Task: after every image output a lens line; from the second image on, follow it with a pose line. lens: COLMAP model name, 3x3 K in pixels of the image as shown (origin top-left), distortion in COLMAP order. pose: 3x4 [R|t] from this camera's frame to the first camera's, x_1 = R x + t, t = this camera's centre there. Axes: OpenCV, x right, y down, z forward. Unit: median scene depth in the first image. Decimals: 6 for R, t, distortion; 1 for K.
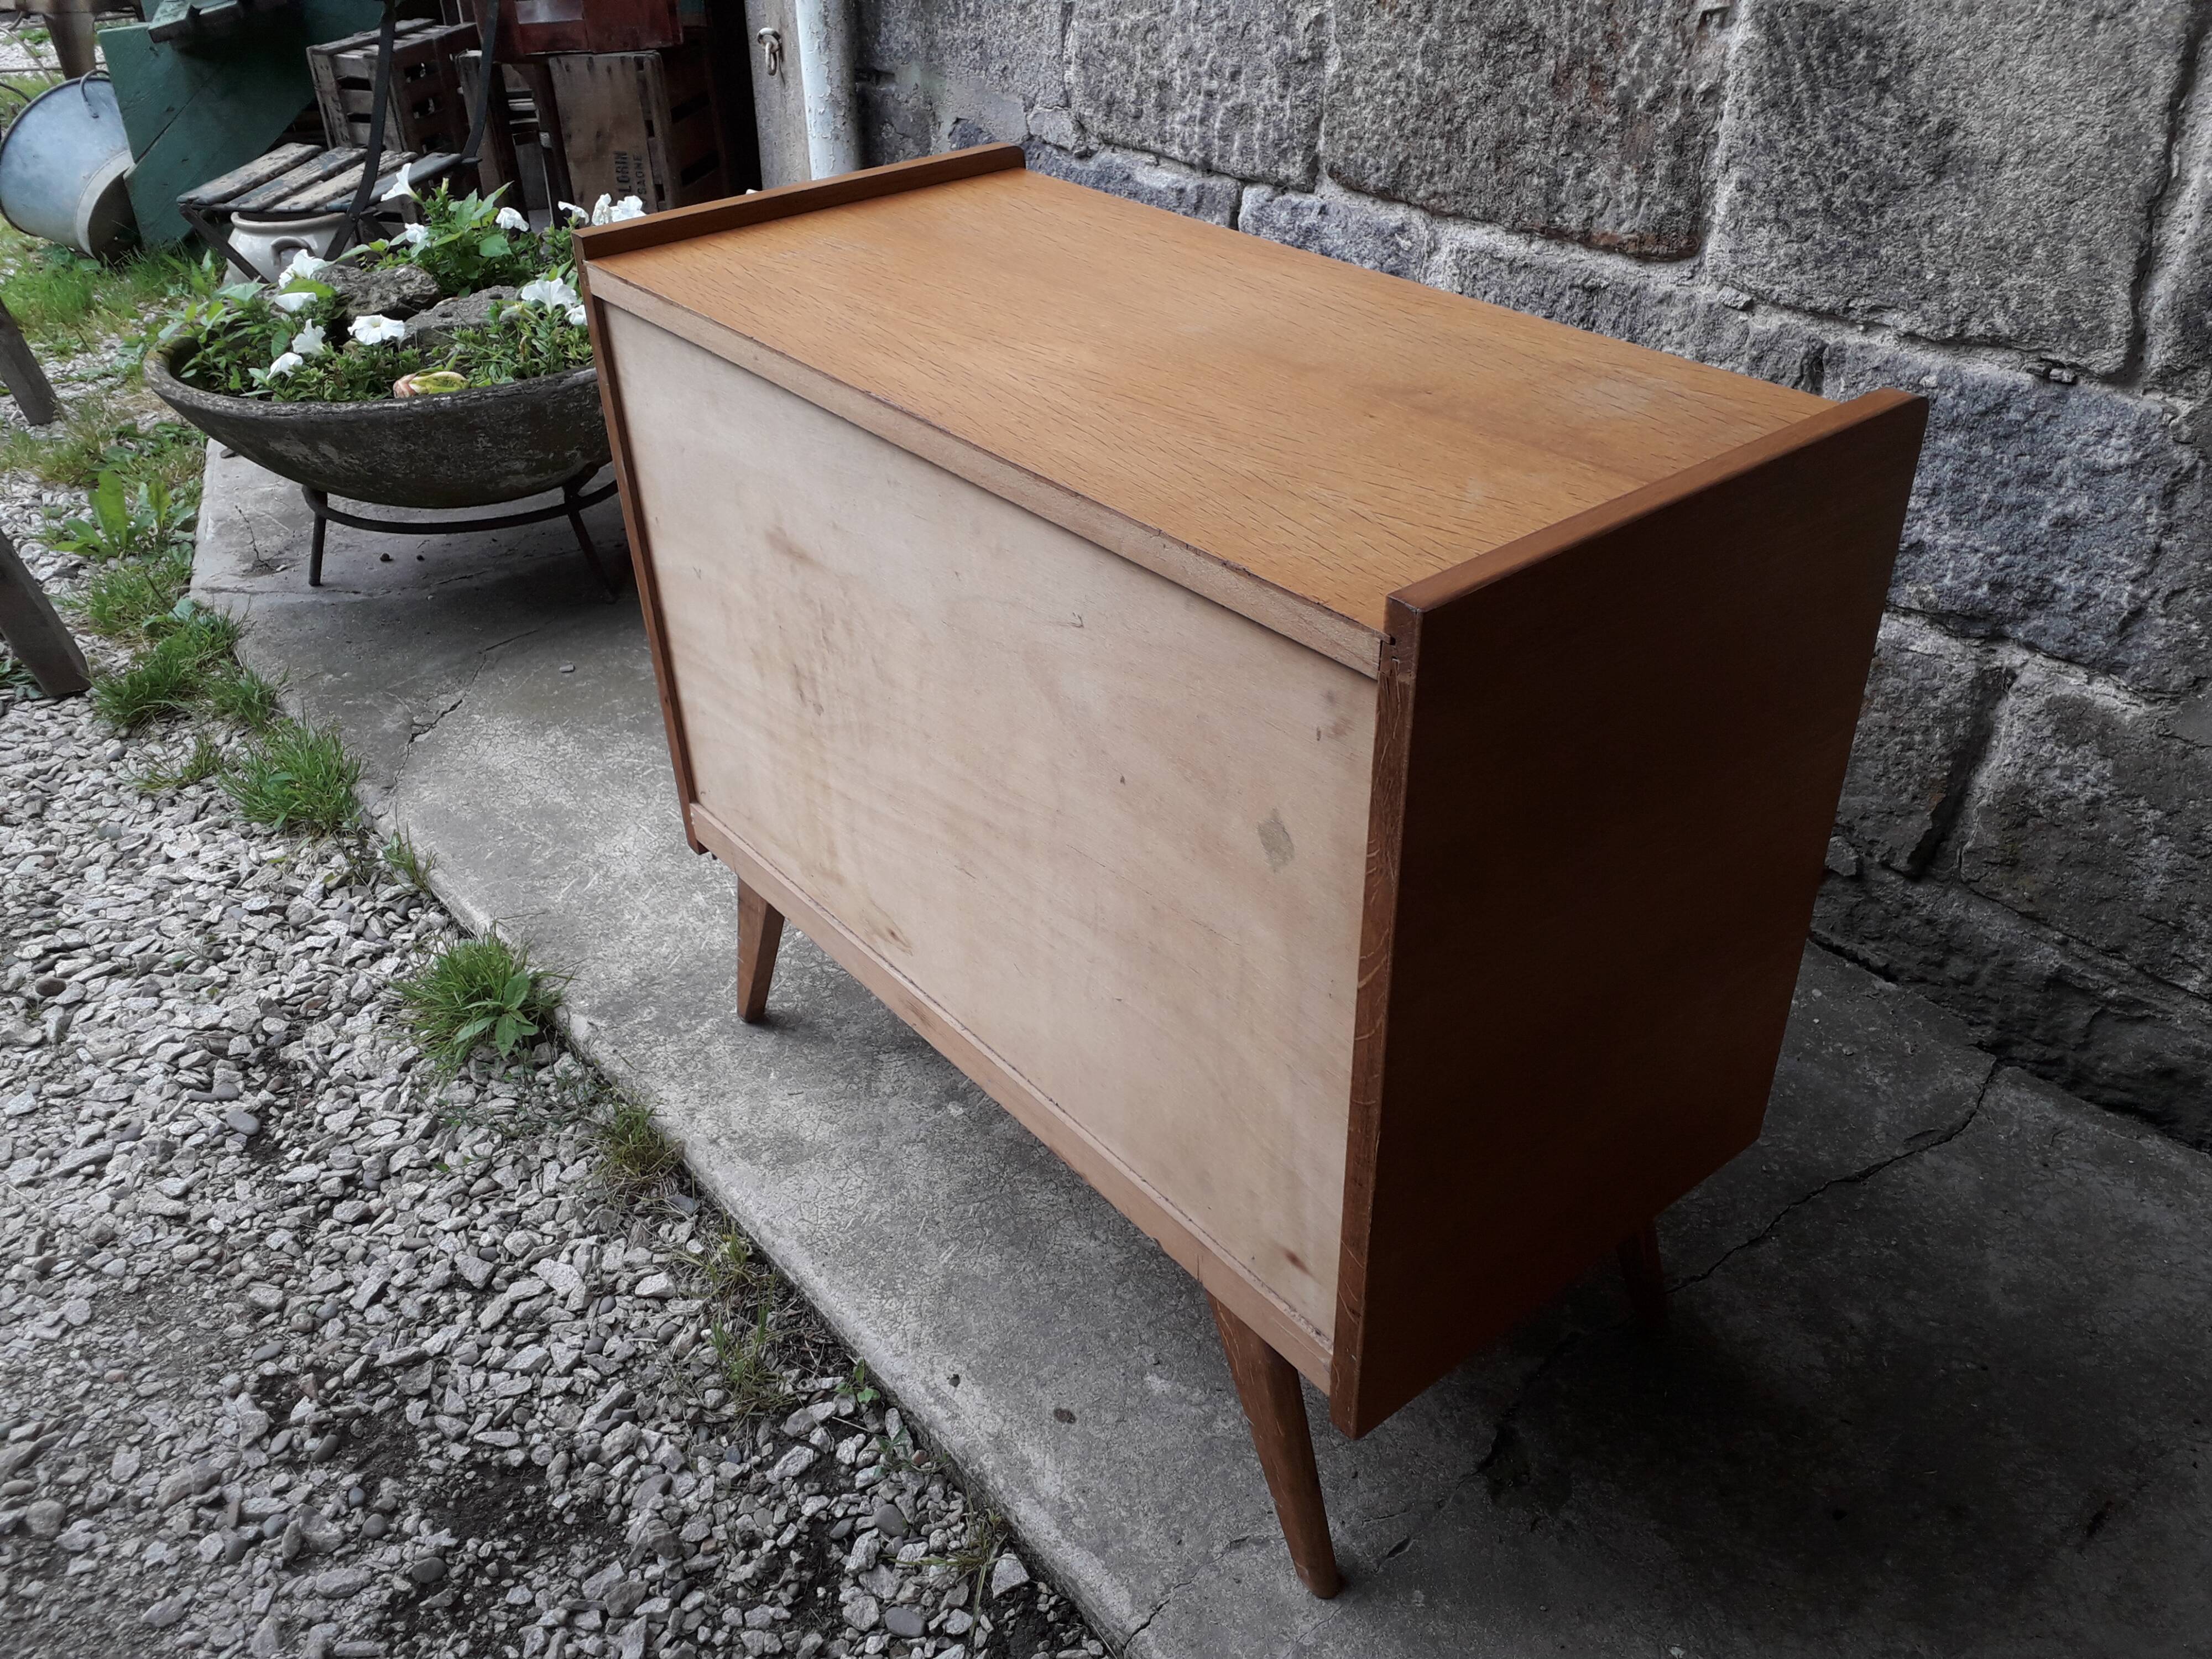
lens RADIAL K [[1702.9, 0, 1132.8], [0, 1702.9, 838.7], [0, 0, 1]] dist [0.015630, -0.016892]
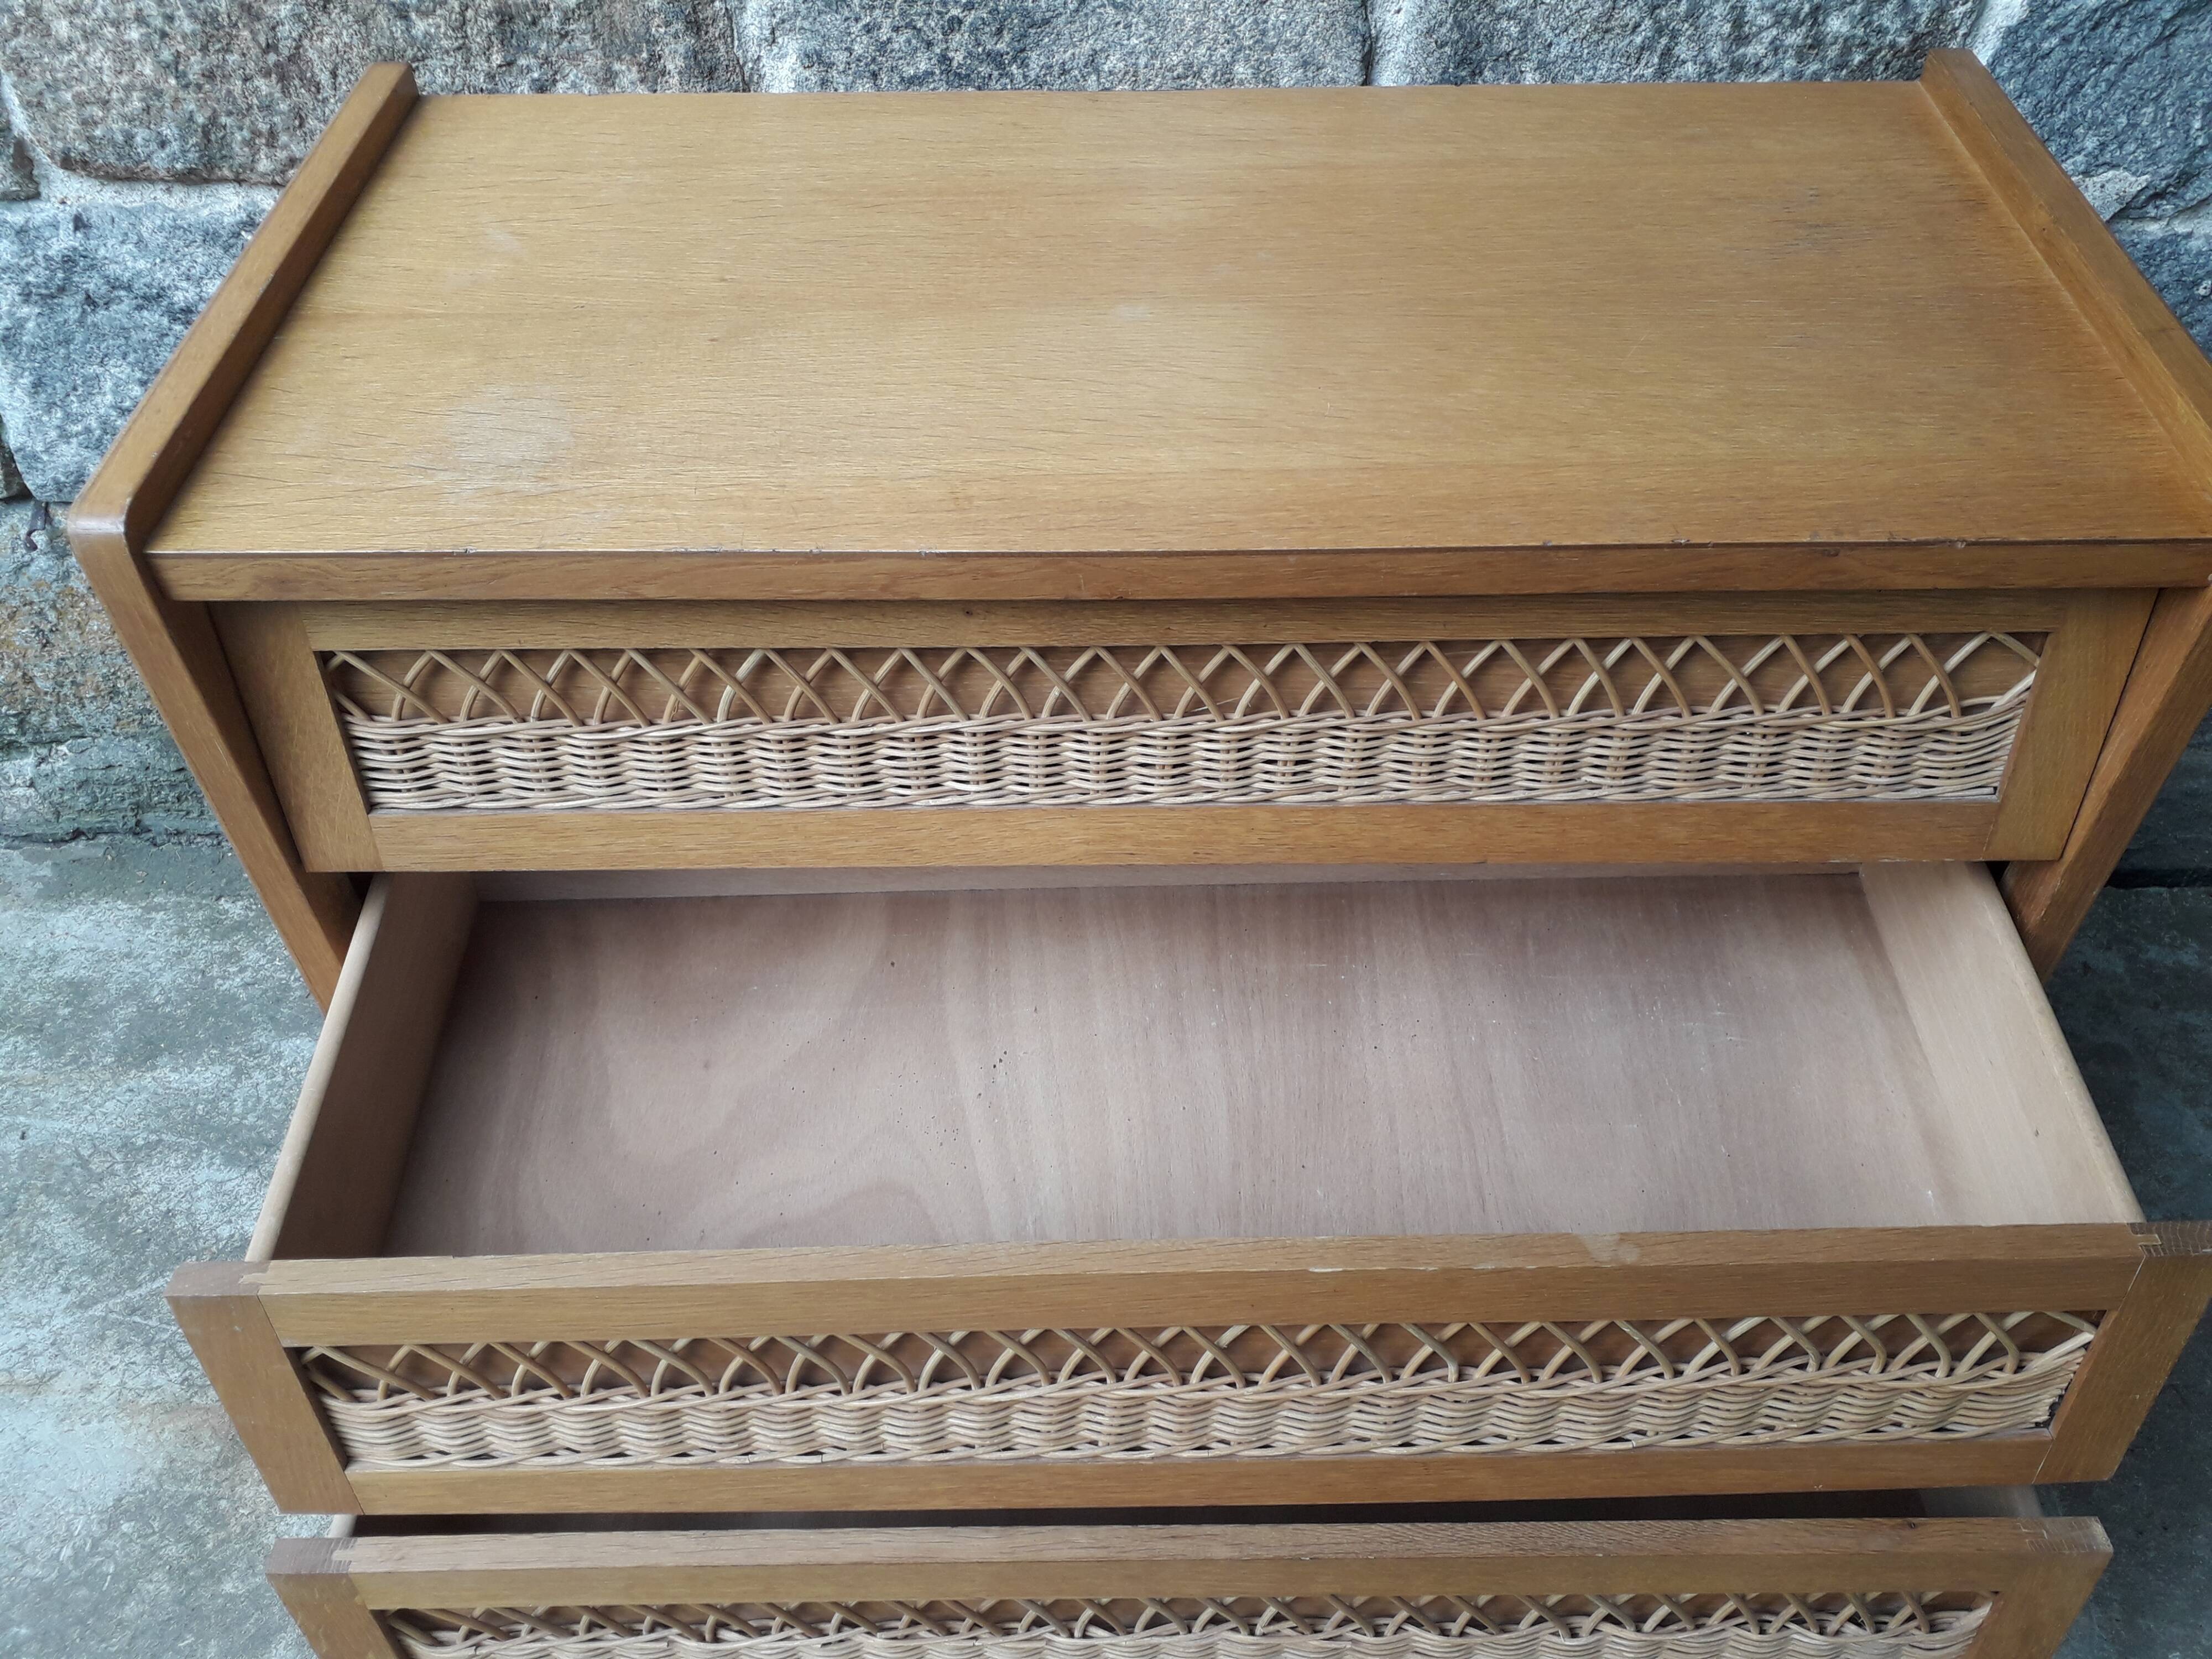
lens RADIAL K [[1758.7, 0, 1112.2], [0, 1758.7, 850.7], [0, 0, 1]] dist [0.009047, -0.006066]
pose [[0.672776, -0.524179, 0.522119, -0.099753], [0.414443, 0.851608, 0.320938, -0.262835], [-0.612870, 0.000469, 0.790184, 0.322255]]
